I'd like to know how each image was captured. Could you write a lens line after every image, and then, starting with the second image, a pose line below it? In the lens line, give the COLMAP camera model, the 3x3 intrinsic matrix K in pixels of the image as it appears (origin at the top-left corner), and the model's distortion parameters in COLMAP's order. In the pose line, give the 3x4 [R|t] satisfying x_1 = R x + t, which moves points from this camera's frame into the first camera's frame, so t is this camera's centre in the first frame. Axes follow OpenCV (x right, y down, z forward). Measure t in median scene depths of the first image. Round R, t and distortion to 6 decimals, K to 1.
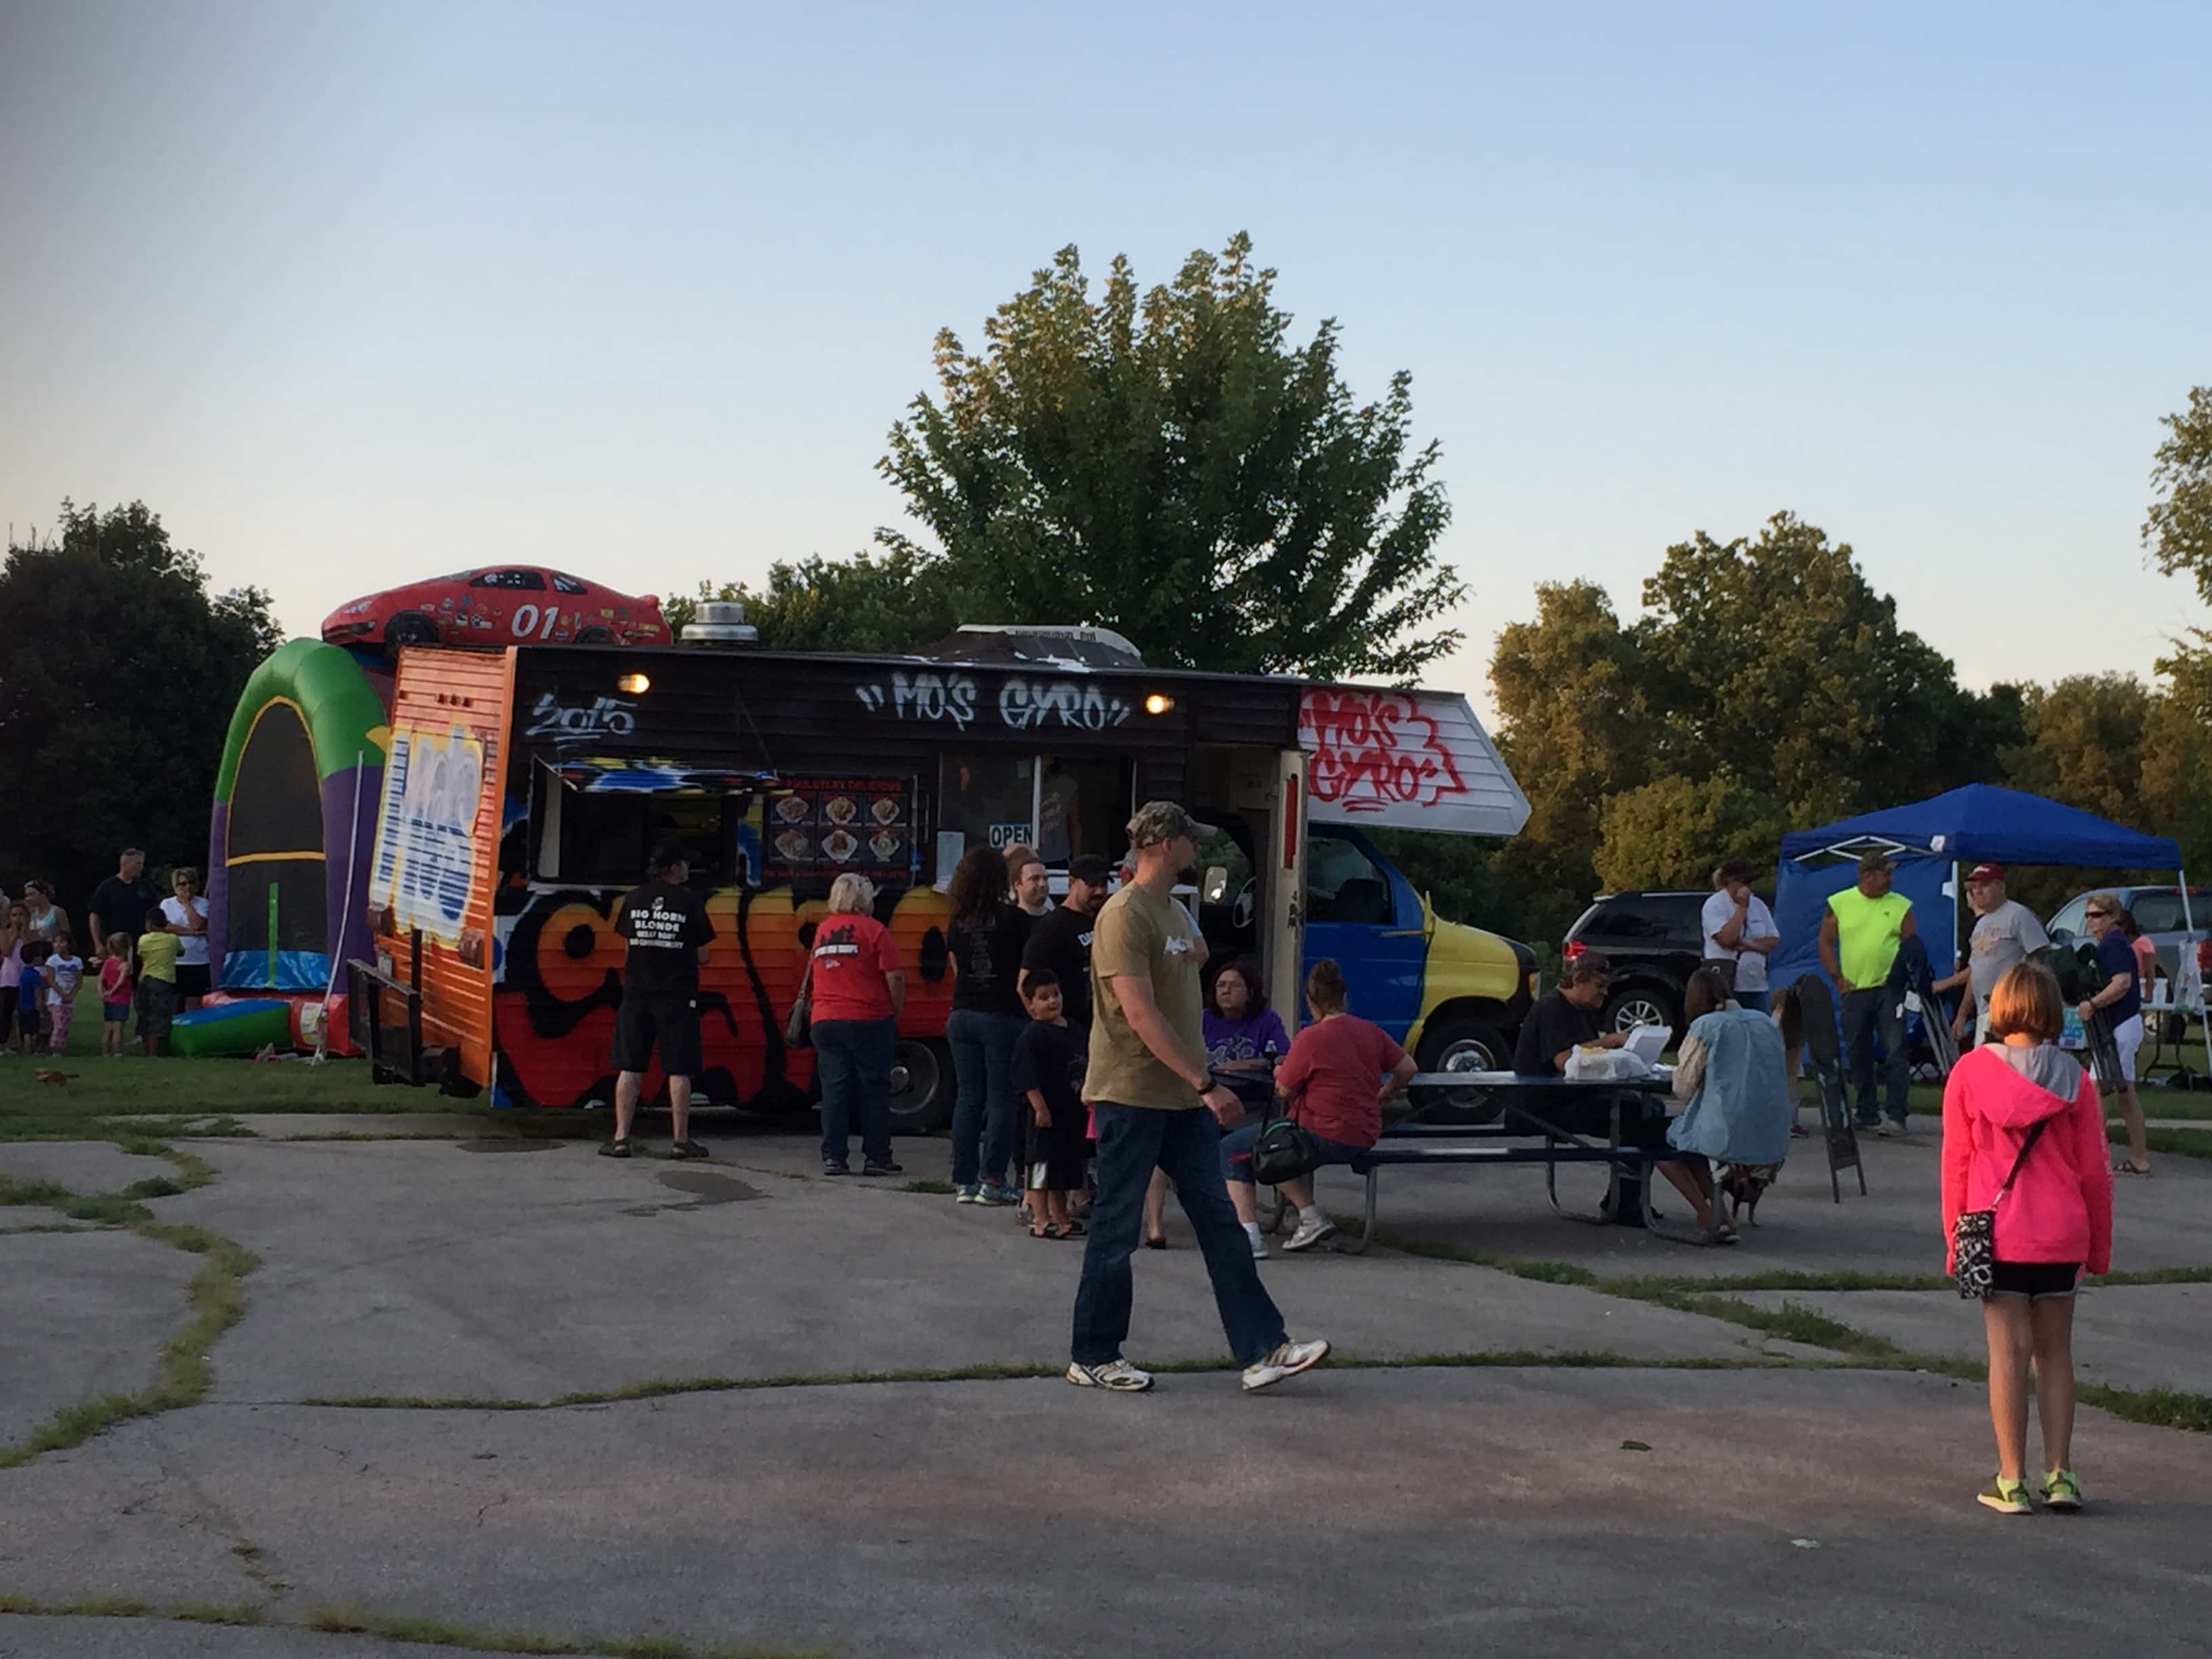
lens RADIAL K [[3470.1, 0, 1106.0], [0, 3470.1, 829.5], [0, 0, 1]] dist [-0.015156, -0.047189]
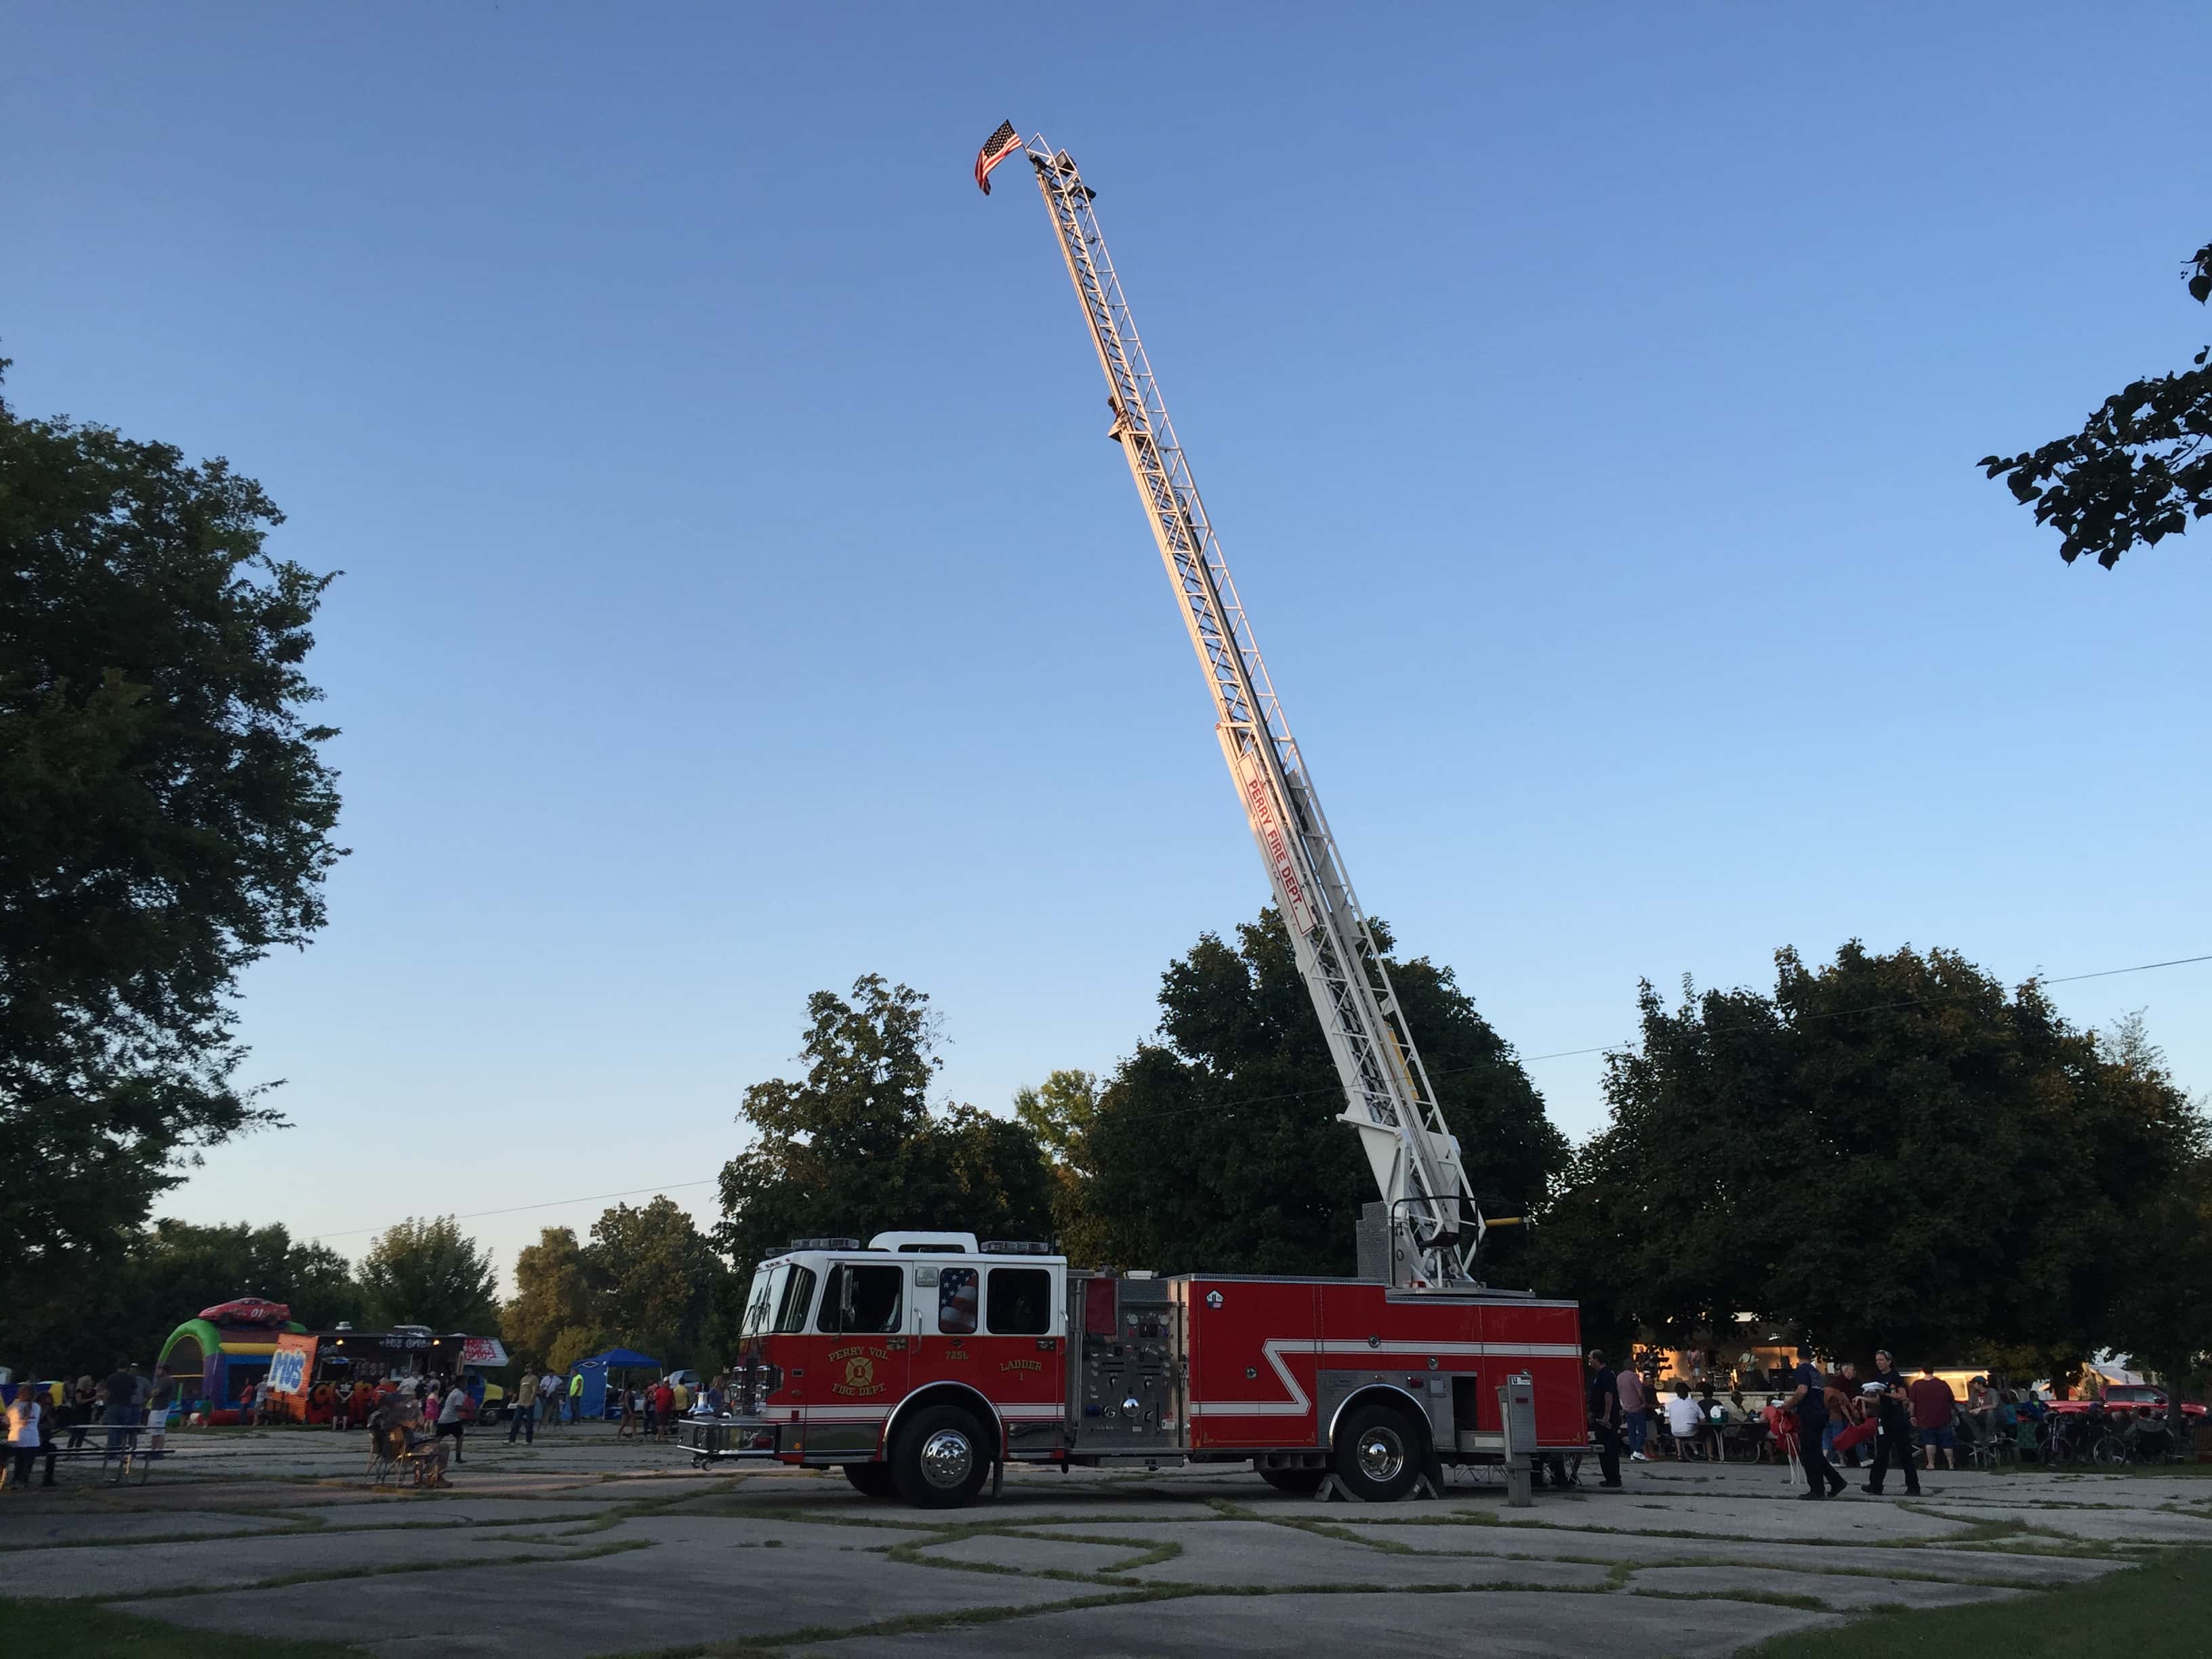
lens RADIAL K [[1678.9, 0, 1106.0], [0, 1678.9, 829.5], [0, 0, 1]] dist [0.002644, 0.001277]
pose [[0.906353, 0.108224, 0.408427, -0.018737], [0.013826, 0.958526, -0.284668, -0.004131], [-0.422296, 0.263656, 0.867267, -0.183556]]
